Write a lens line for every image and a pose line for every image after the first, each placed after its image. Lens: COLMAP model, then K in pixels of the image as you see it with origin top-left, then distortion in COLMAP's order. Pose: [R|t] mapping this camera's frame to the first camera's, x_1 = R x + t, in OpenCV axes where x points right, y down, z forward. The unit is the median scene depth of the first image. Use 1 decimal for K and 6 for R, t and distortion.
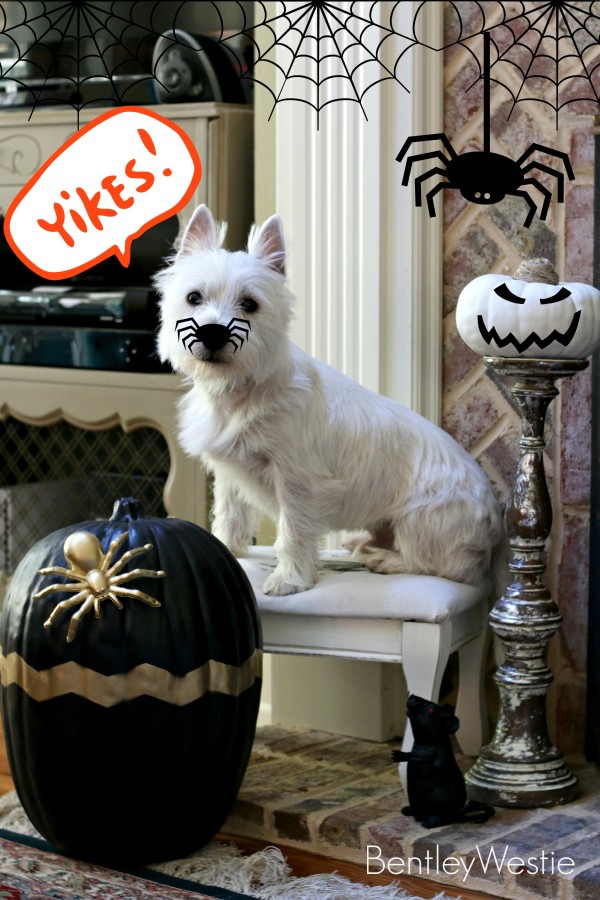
lens RADIAL K [[2075.9, 0, 300.0], [0, 2075.9, 450.0], [0, 0, 1]] dist [0.008131, 0.317825]
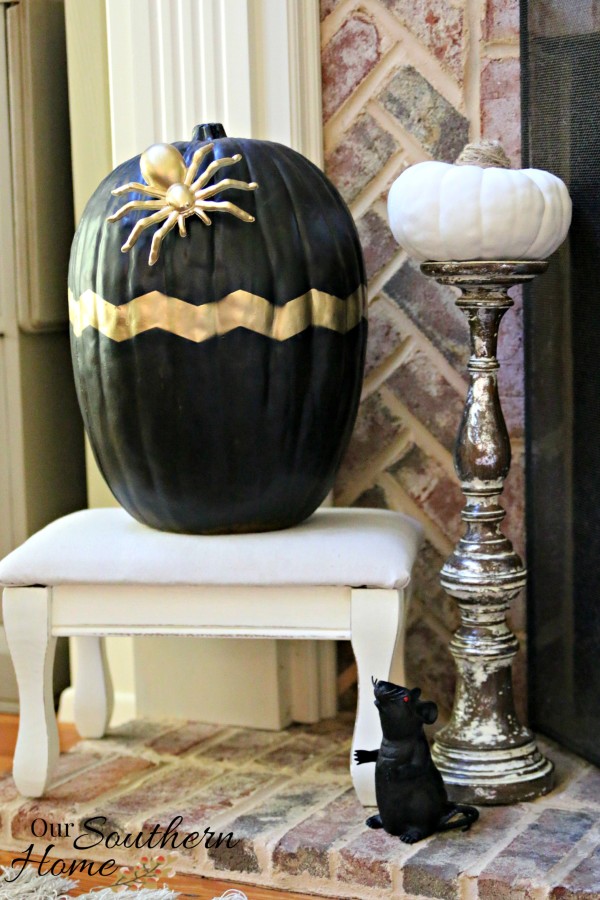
lens RADIAL K [[1914.2, 0, 300.0], [0, 1914.2, 450.0], [0, 0, 1]] dist [0.103474, 0.135584]
pose [[0.979143, -0.056620, 0.195124, -0.111998], [0.052187, 0.998251, 0.027790, 0.005489], [-0.196356, -0.017027, 0.980385, 0.261395]]
